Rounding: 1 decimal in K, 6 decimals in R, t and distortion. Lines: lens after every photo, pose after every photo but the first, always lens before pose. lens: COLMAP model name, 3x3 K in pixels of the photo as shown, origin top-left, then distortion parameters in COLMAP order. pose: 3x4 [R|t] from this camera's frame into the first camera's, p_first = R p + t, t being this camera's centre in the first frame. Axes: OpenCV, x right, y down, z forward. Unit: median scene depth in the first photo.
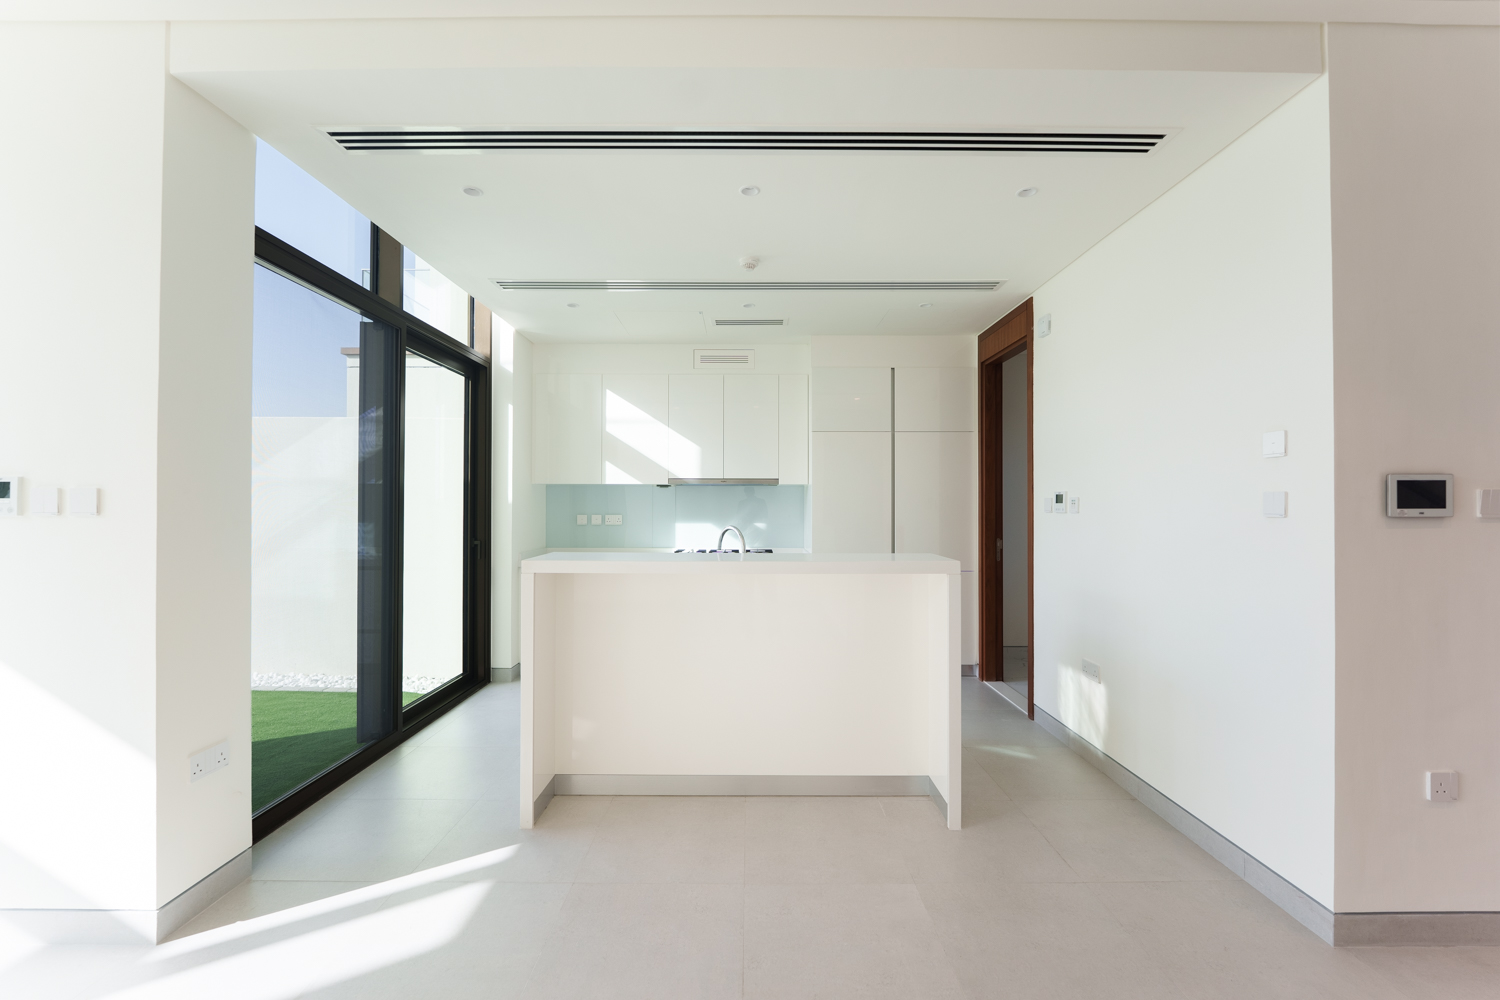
lens RADIAL K [[608.4, 0, 749.0], [0, 608.4, 500.4], [0, 0, 1]] dist [-0.009549, -0.000388]
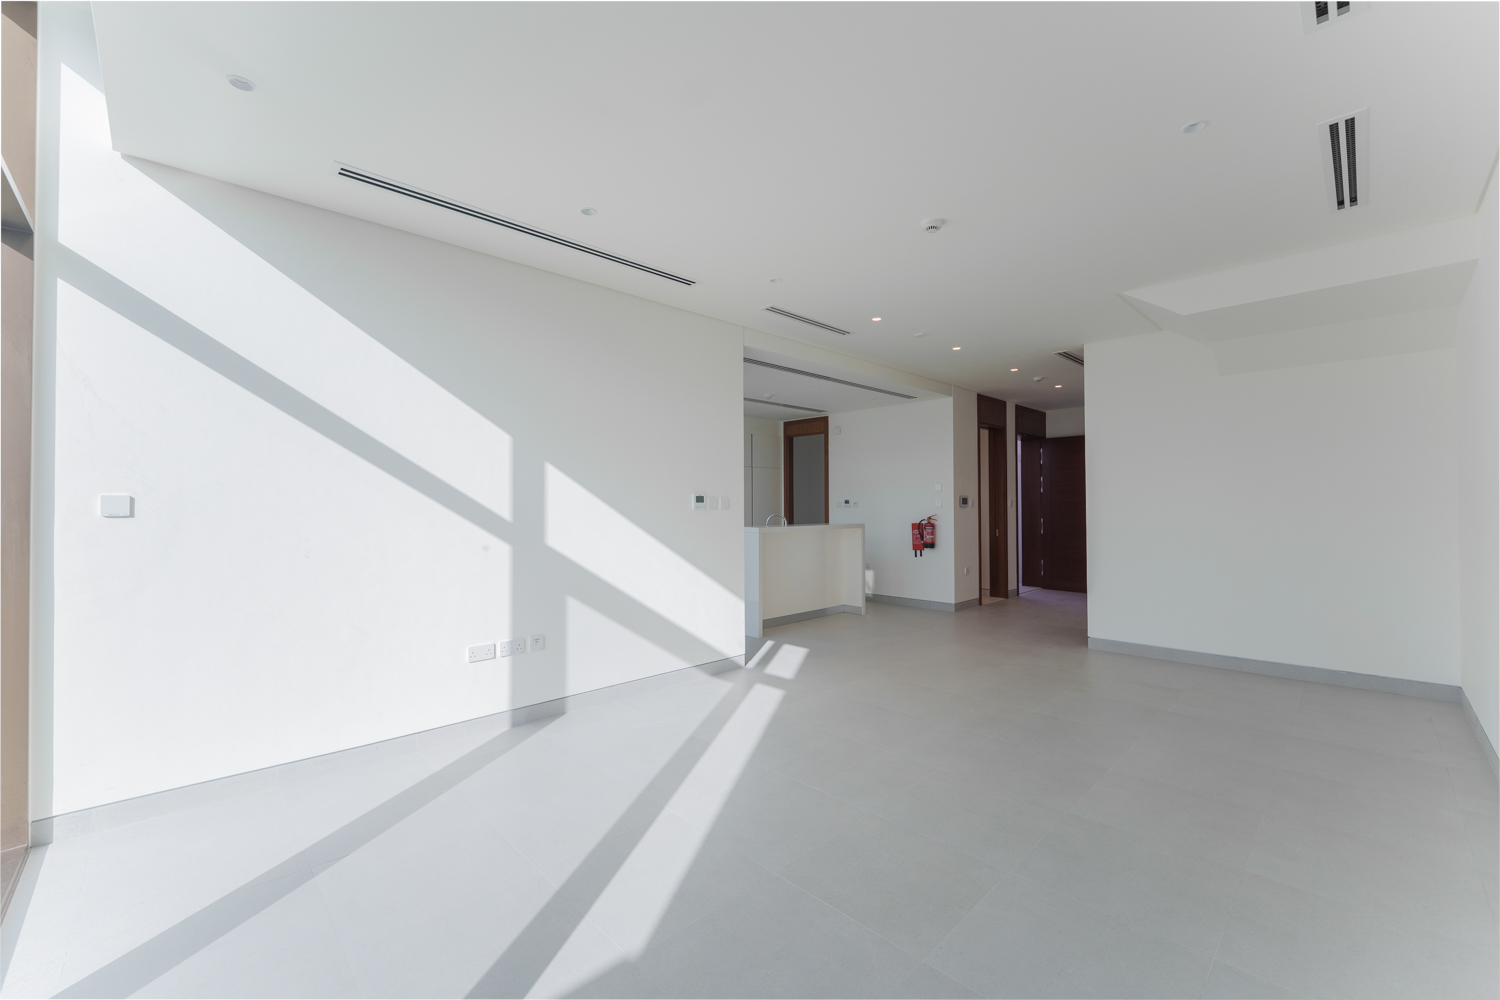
lens RADIAL K [[608.4, 0, 753.0], [0, 608.4, 503.2], [0, 0, 1]] dist [-0.009549, -0.000388]
pose [[0.716762, -0.002449, 0.697313, -1.577104], [0.004005, 0.999992, -0.000605, 0.001308], [-0.697306, 0.003226, 0.716766, -0.549818]]
